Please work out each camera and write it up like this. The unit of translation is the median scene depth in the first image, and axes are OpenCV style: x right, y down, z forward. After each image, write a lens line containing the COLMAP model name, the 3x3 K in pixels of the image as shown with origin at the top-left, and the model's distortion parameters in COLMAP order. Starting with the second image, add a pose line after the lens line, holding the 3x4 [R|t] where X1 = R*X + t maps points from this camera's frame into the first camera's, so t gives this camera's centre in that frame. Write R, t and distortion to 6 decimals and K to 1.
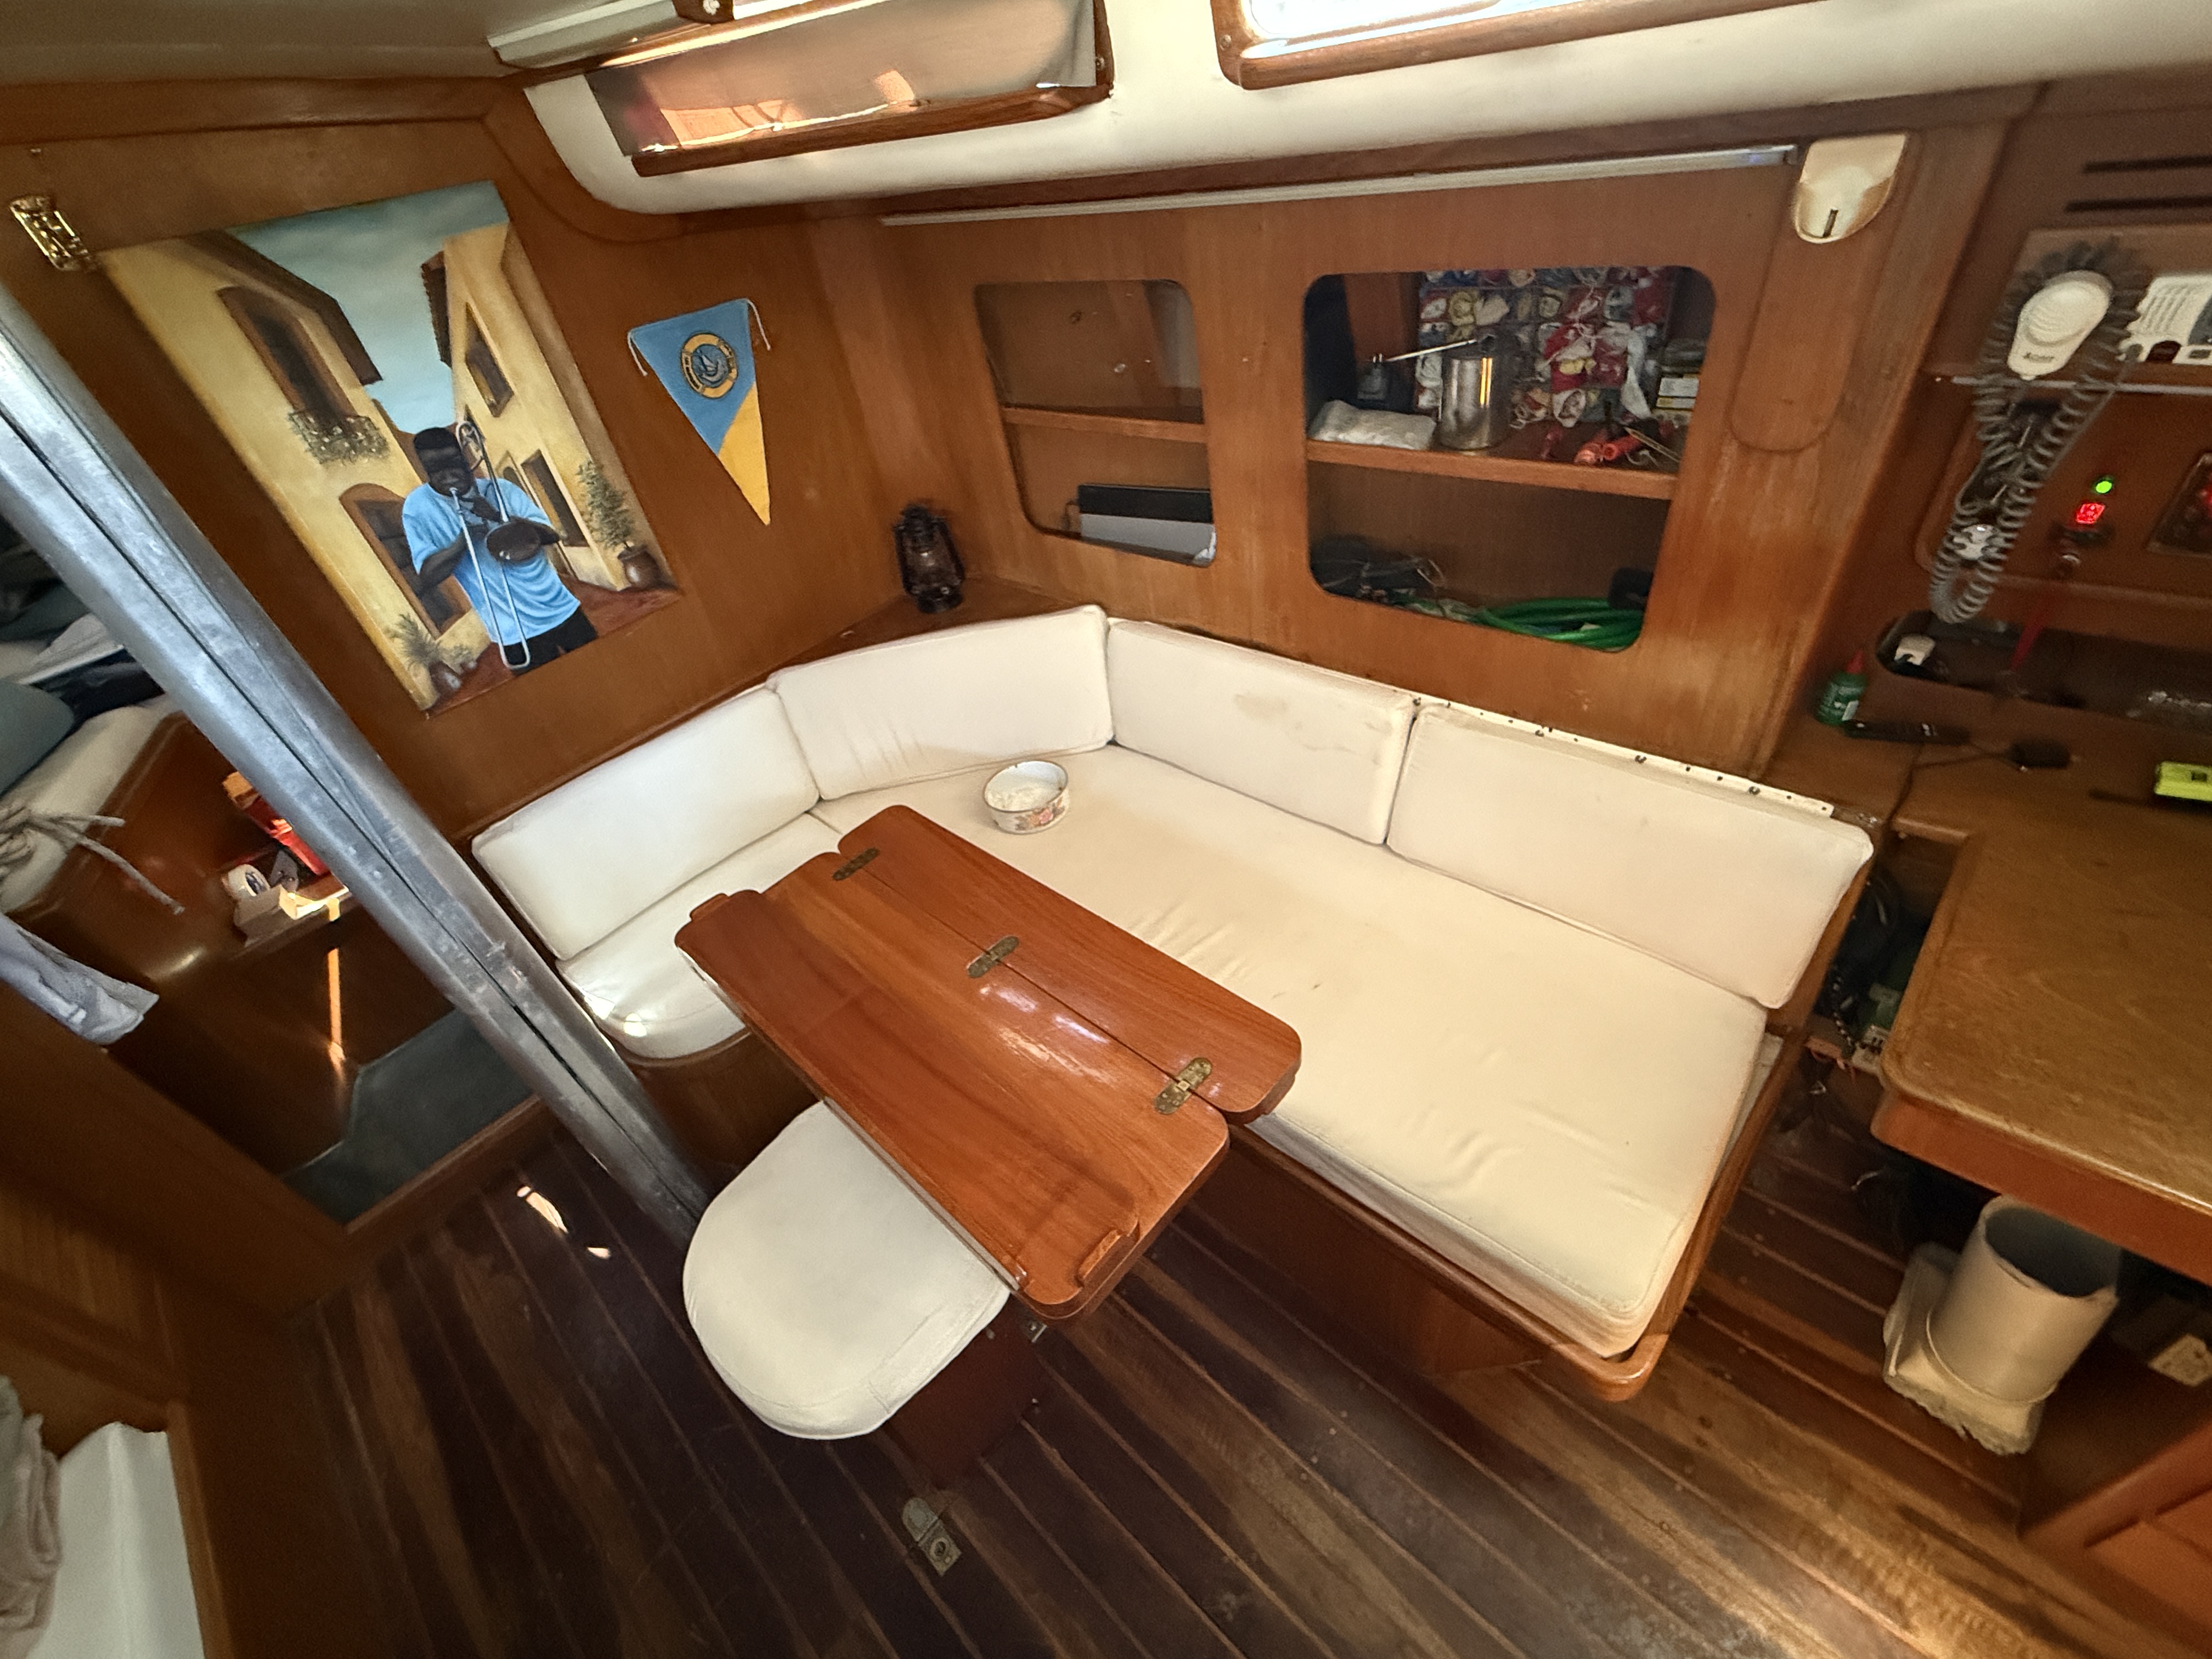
lens RADIAL K [[911.2, 0, 1109.9], [0, 911.2, 832.5], [0, 0, 1]] dist [-0.001221, -0.000044]
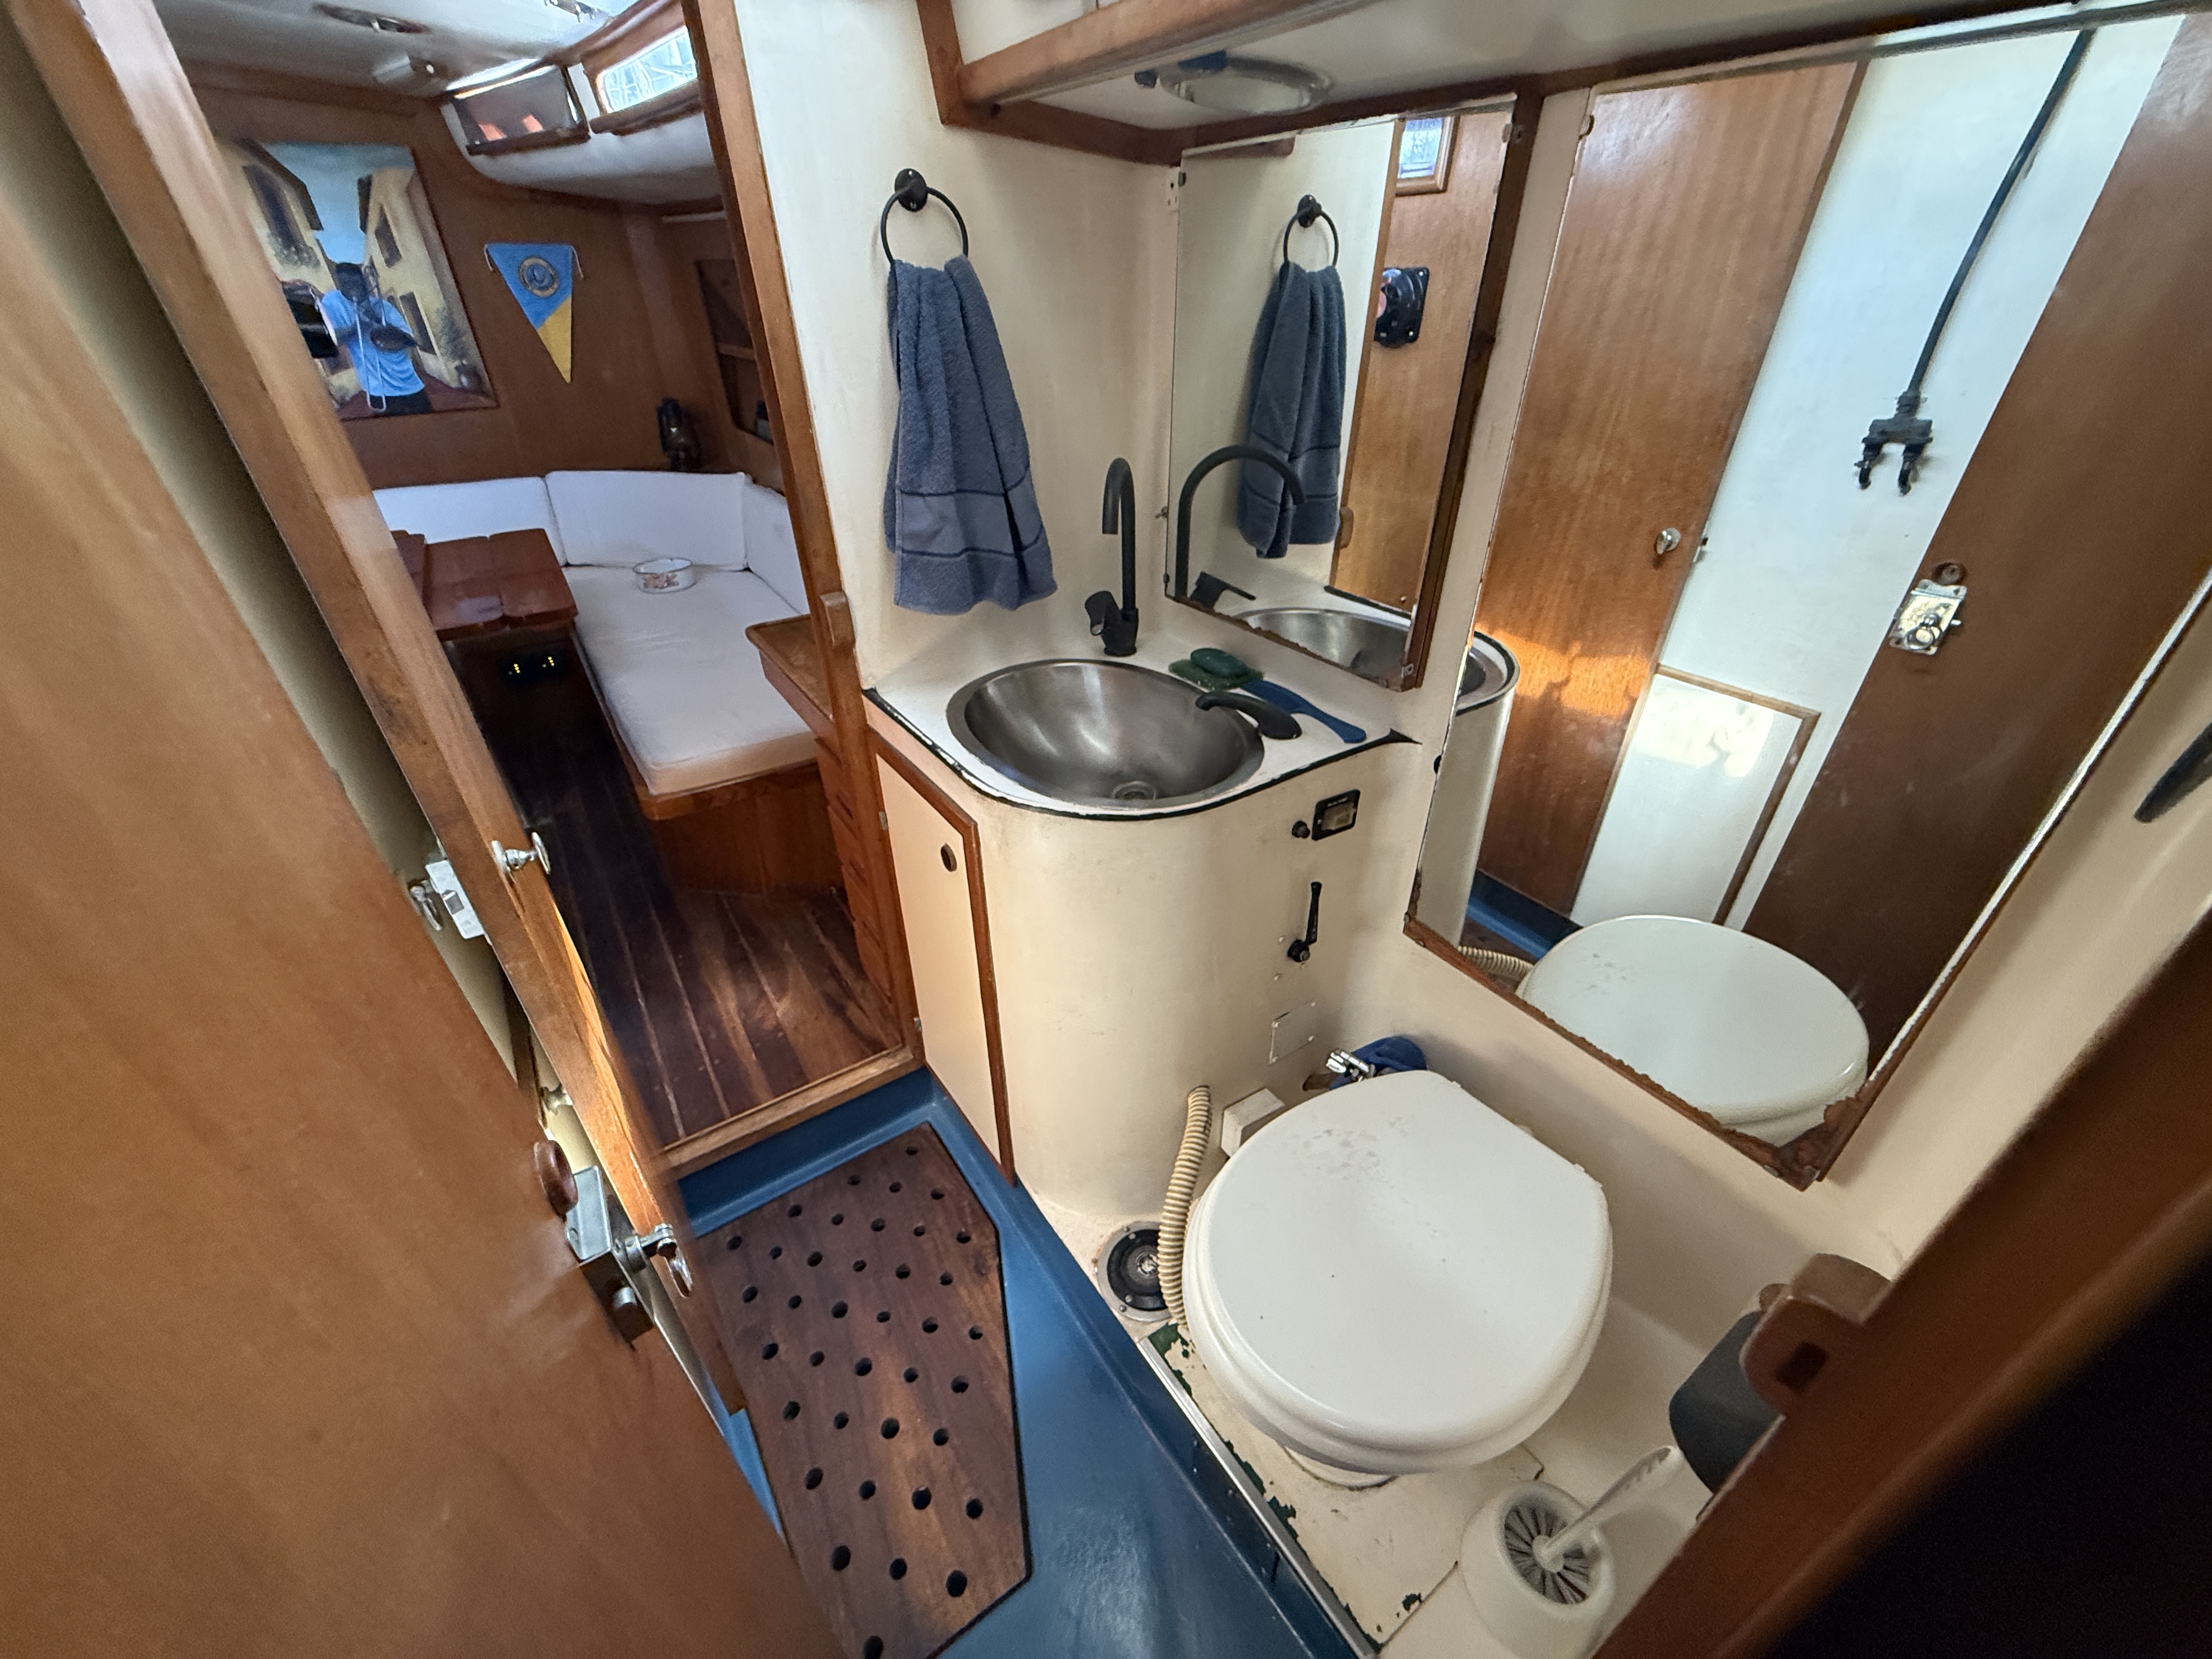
lens RADIAL K [[884.3, 0, 1104.7], [0, 884.3, 828.7], [0, 0, 1]] dist [0.001740, -0.000013]
pose [[0.960281, 0.250385, -0.123157, 1.270354], [-0.261404, 0.961640, -0.083159, 0.422884], [0.097611, 0.112050, 0.988897, -0.524036]]
